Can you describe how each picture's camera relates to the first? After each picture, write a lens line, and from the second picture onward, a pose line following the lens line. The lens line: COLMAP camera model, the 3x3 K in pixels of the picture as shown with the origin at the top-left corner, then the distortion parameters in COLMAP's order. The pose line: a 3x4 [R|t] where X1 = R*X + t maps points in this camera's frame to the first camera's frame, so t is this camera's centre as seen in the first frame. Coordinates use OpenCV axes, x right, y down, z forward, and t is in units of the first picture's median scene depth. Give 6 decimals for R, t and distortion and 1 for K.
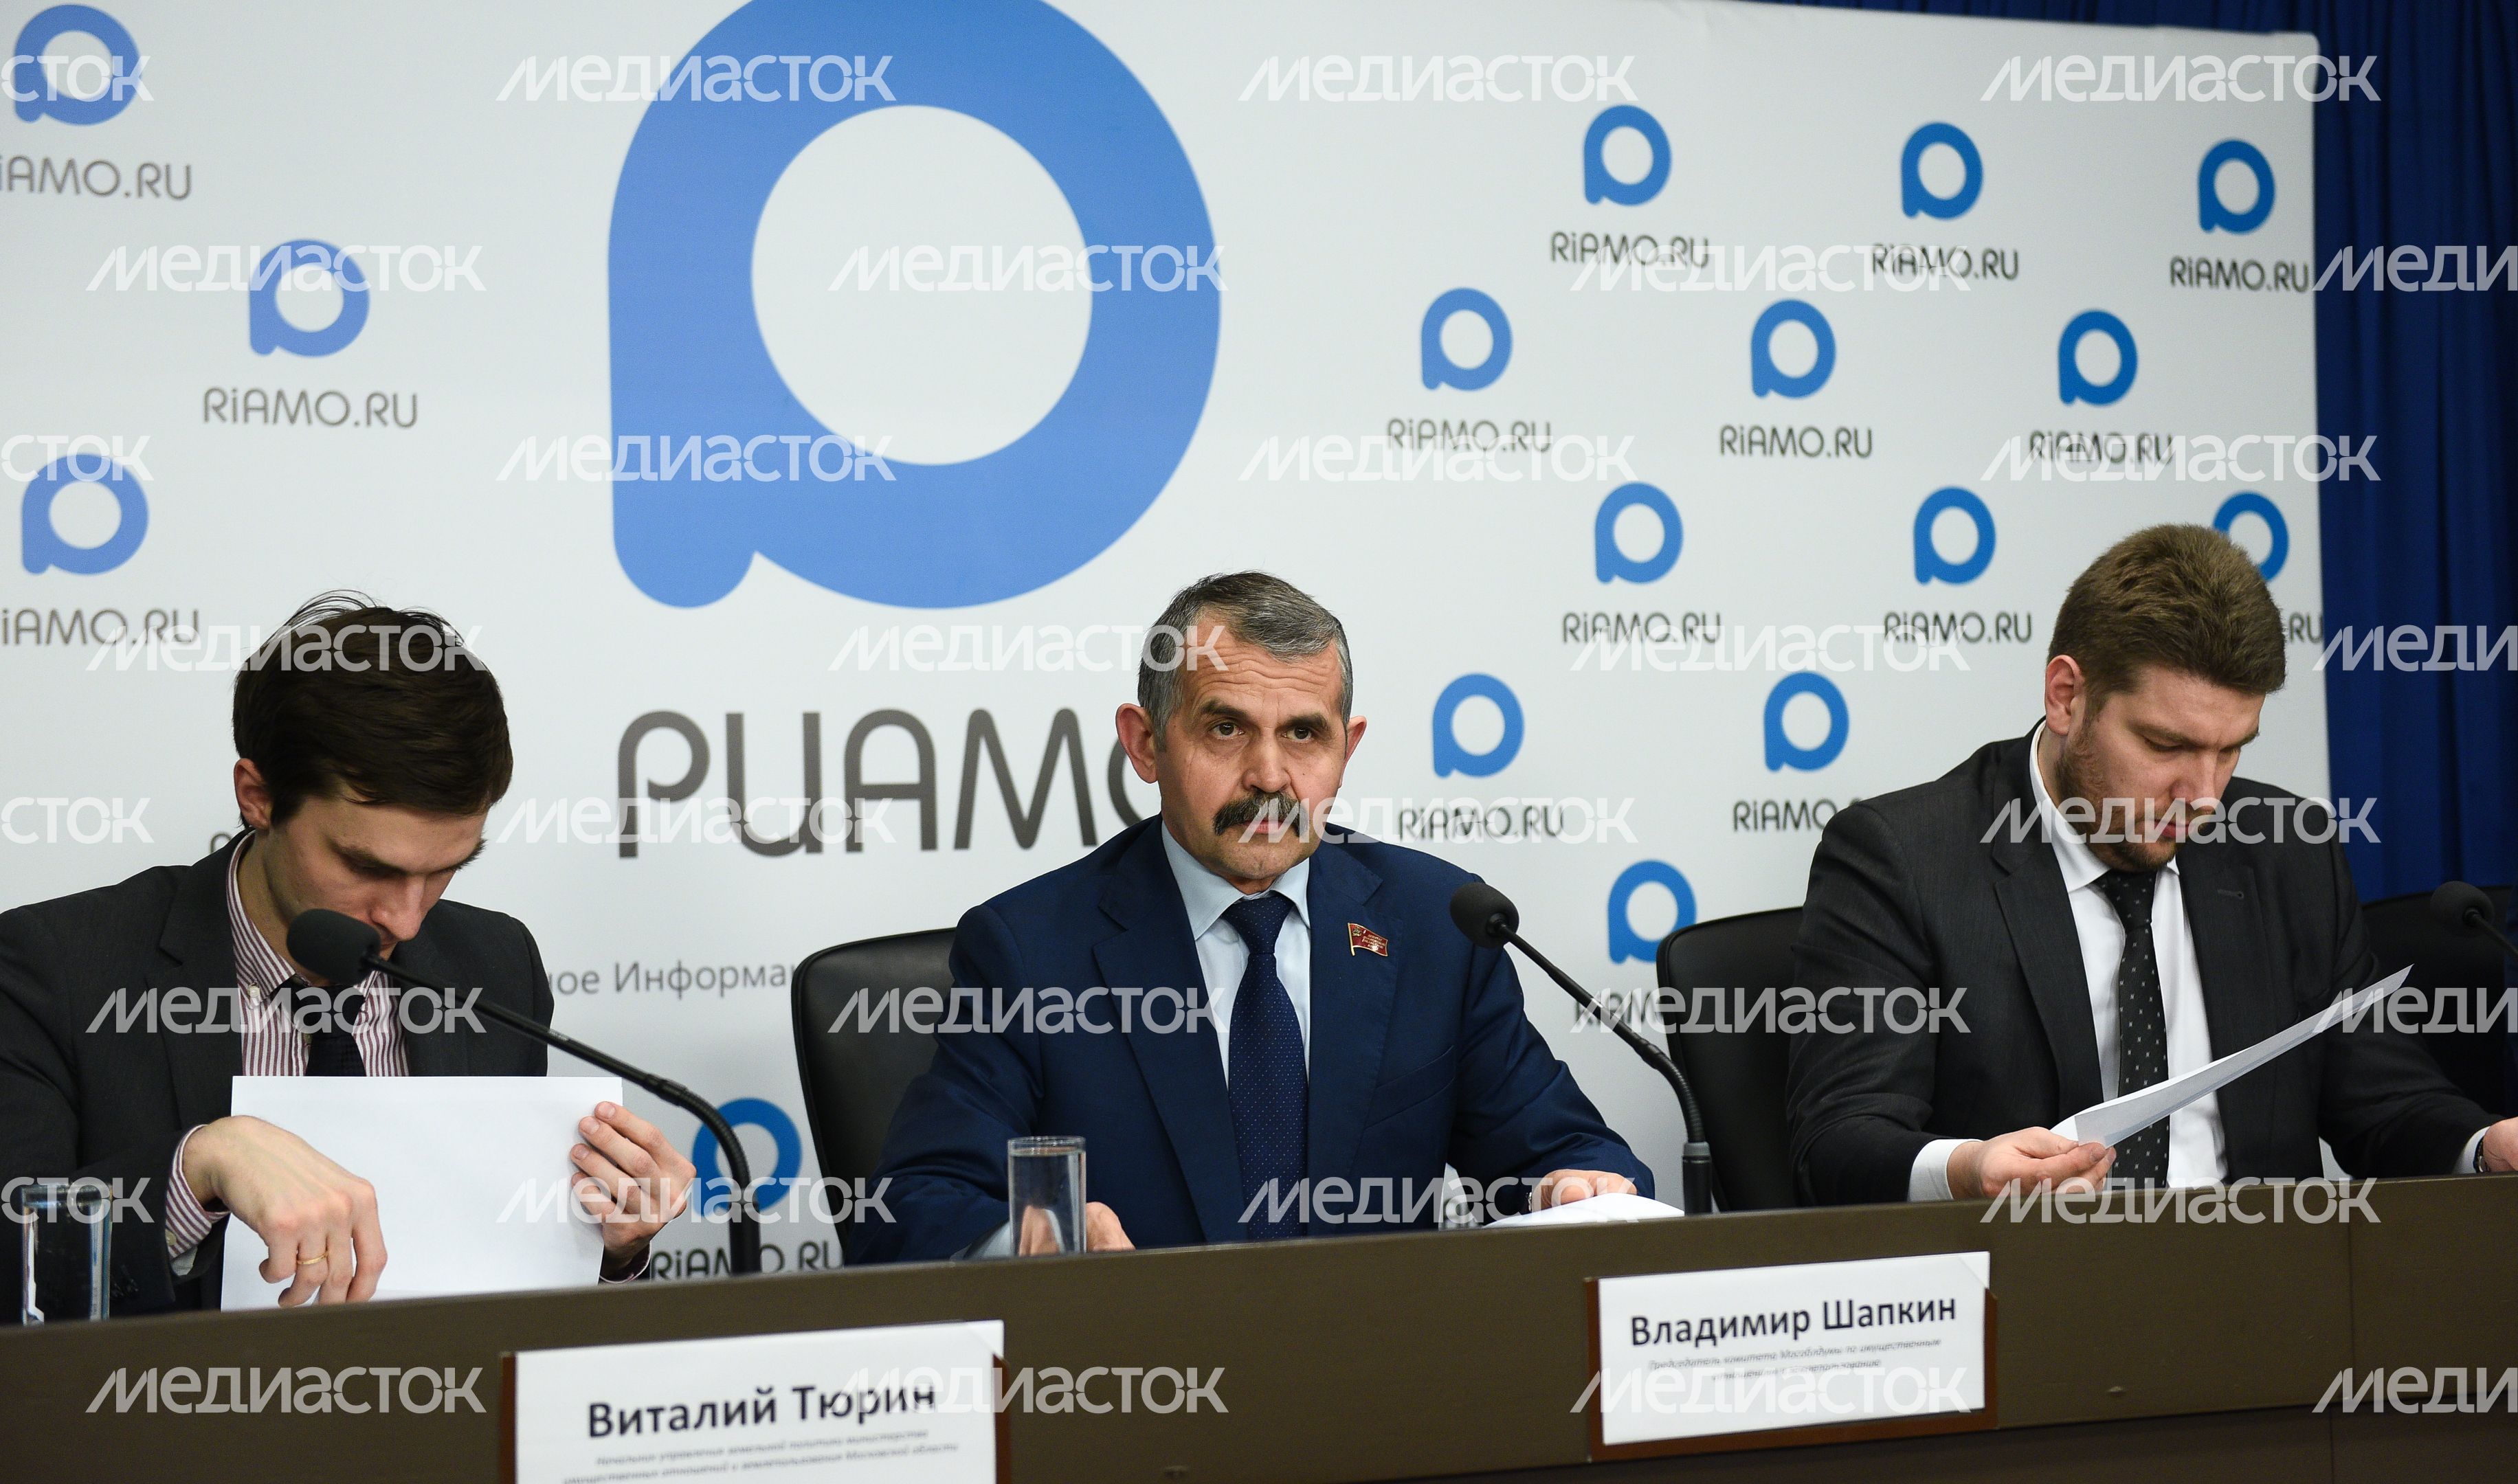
lens RADIAL K [[4212.5, 0, 1292.0], [0, 4212.5, 714.8], [0, 0, 1]] dist [0.107680, 0.000000]
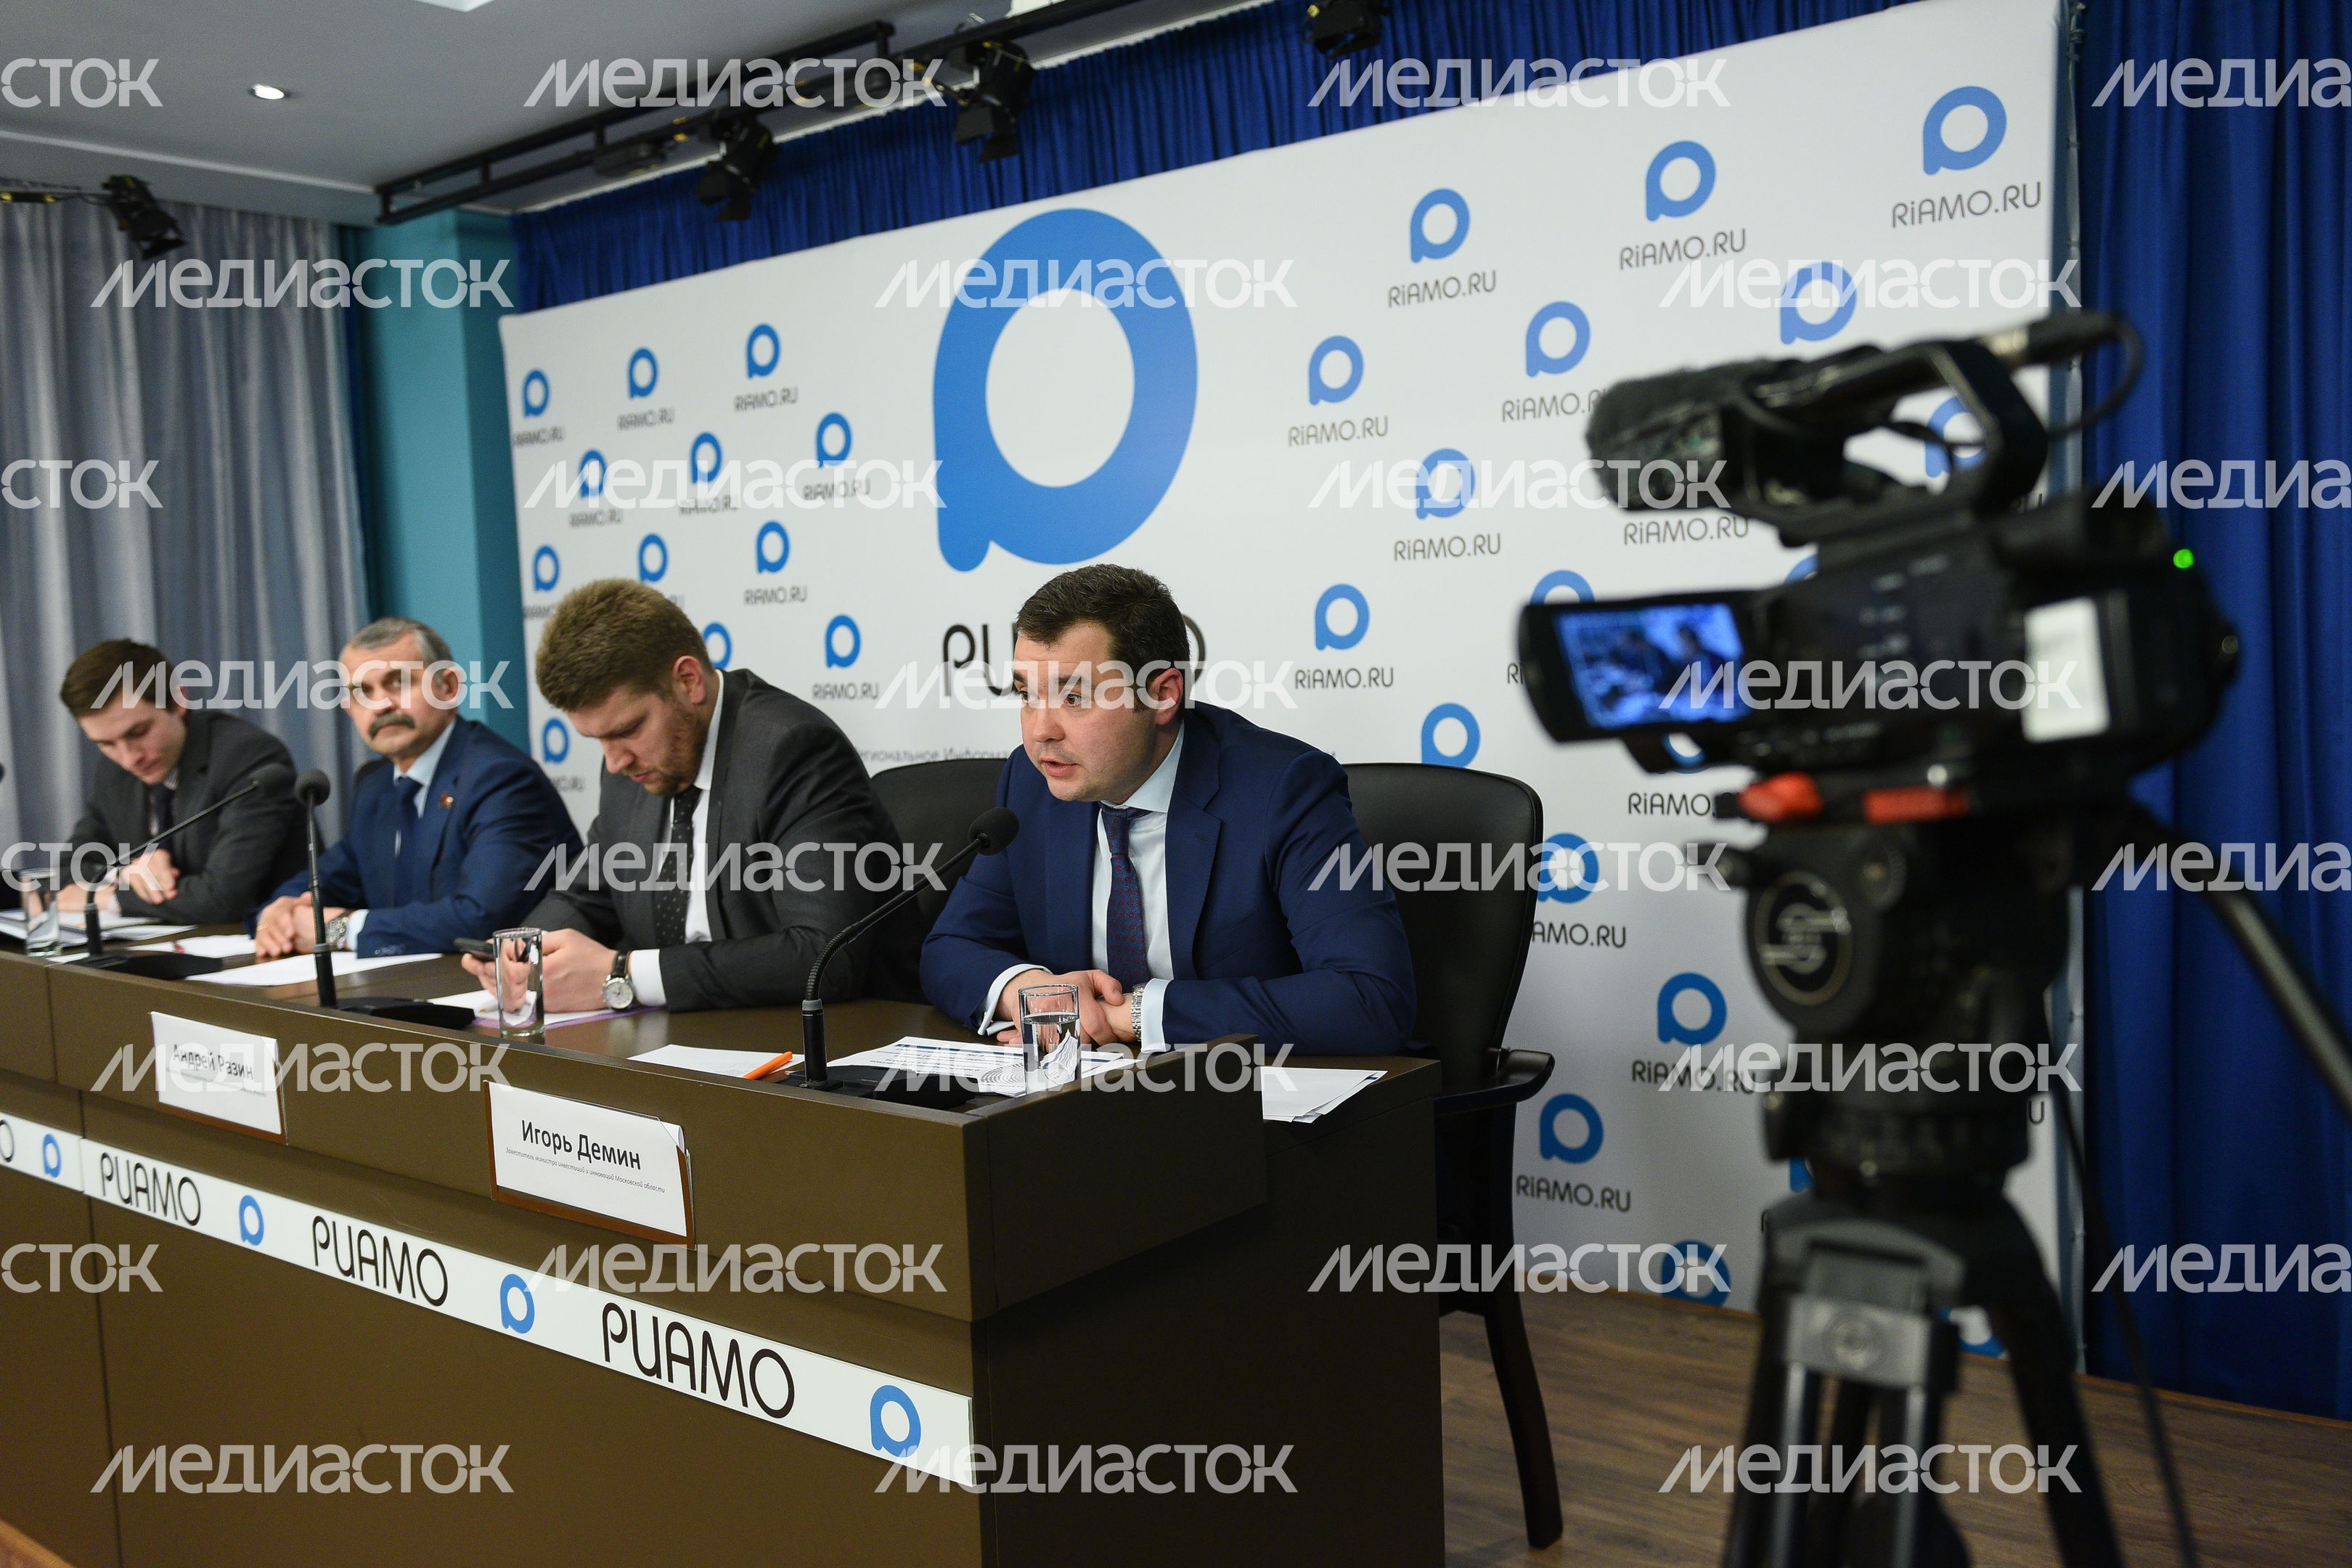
lens RADIAL K [[2021.7, 0, 1174.5], [0, 2021.7, 805.5], [0, 0, 1]] dist [-0.043071, -0.004317]
pose [[0.447184, 0.075699, -0.891233, 0.789712], [0.056141, 0.992072, 0.112433, -0.018312], [0.892678, -0.100313, 0.439389, 0.686422]]
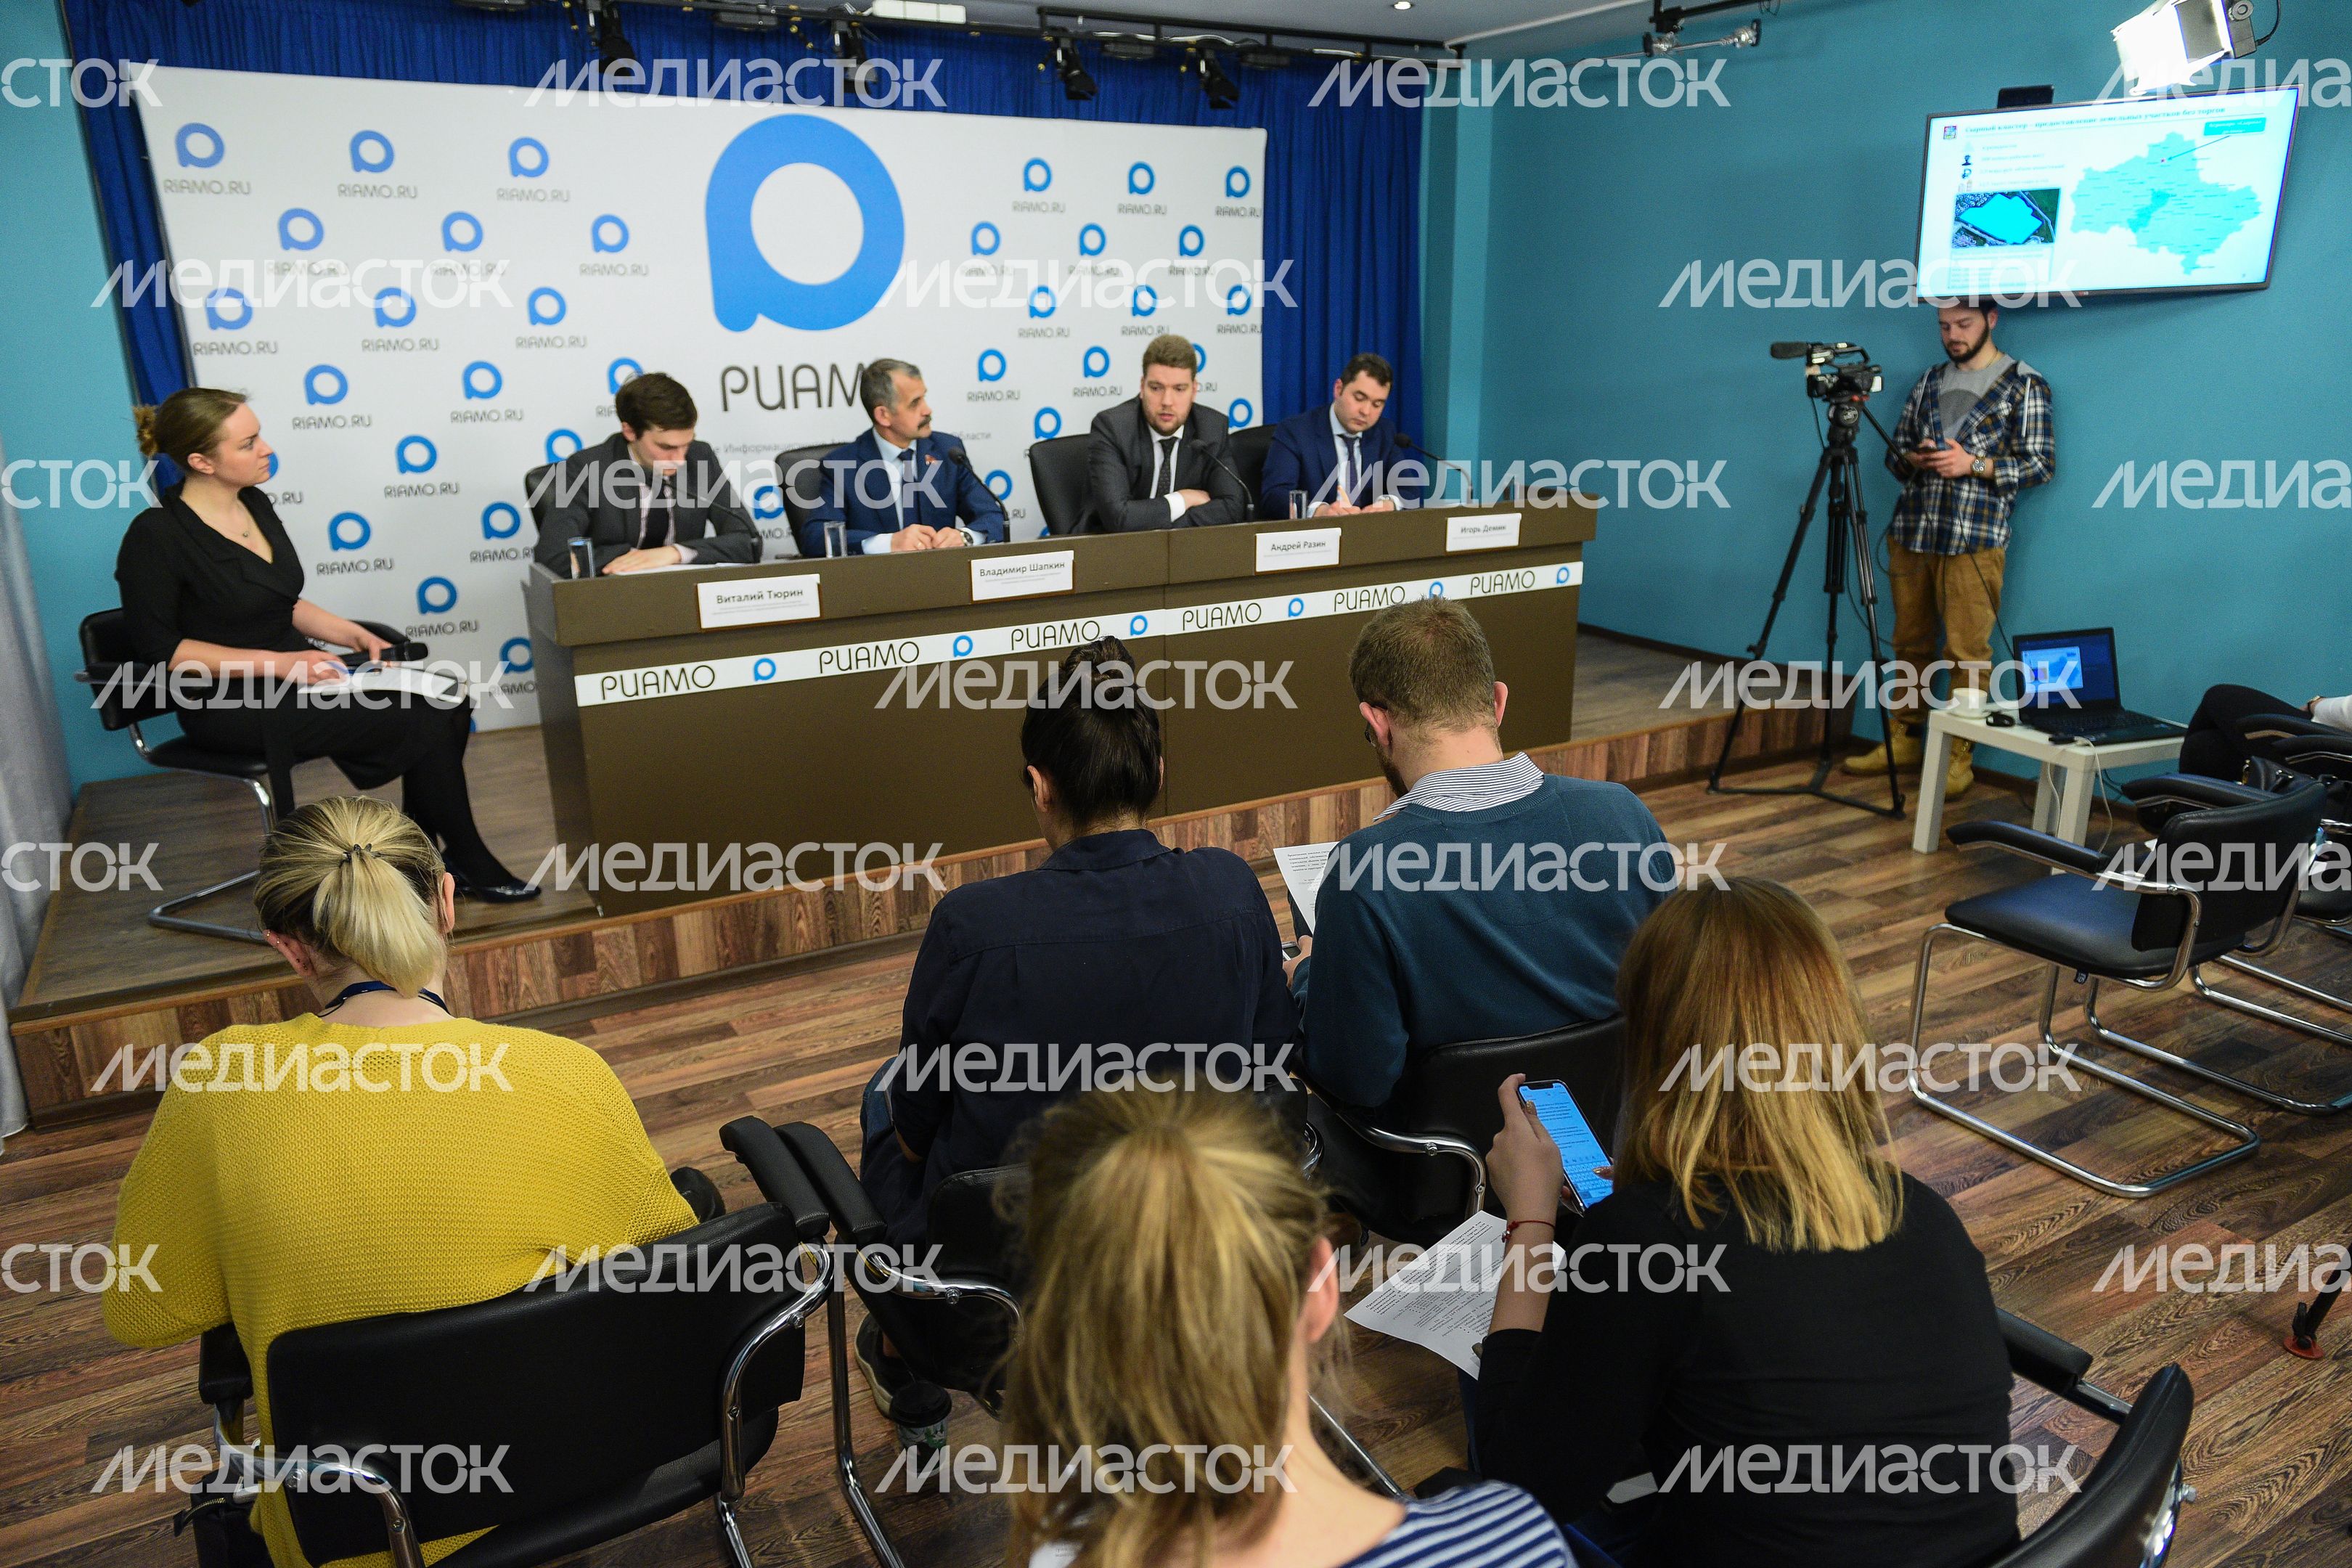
lens RADIAL K [[1609.6, 0, 1183.4], [0, 1609.6, 772.6], [0, 0, 1]] dist [0.028563, -0.001471]
pose [[0.995141, -0.019004, 0.096613, 0.073457], [-0.011014, 0.953557, 0.301013, -0.084042], [-0.097846, -0.300614, 0.948714, -0.326571]]
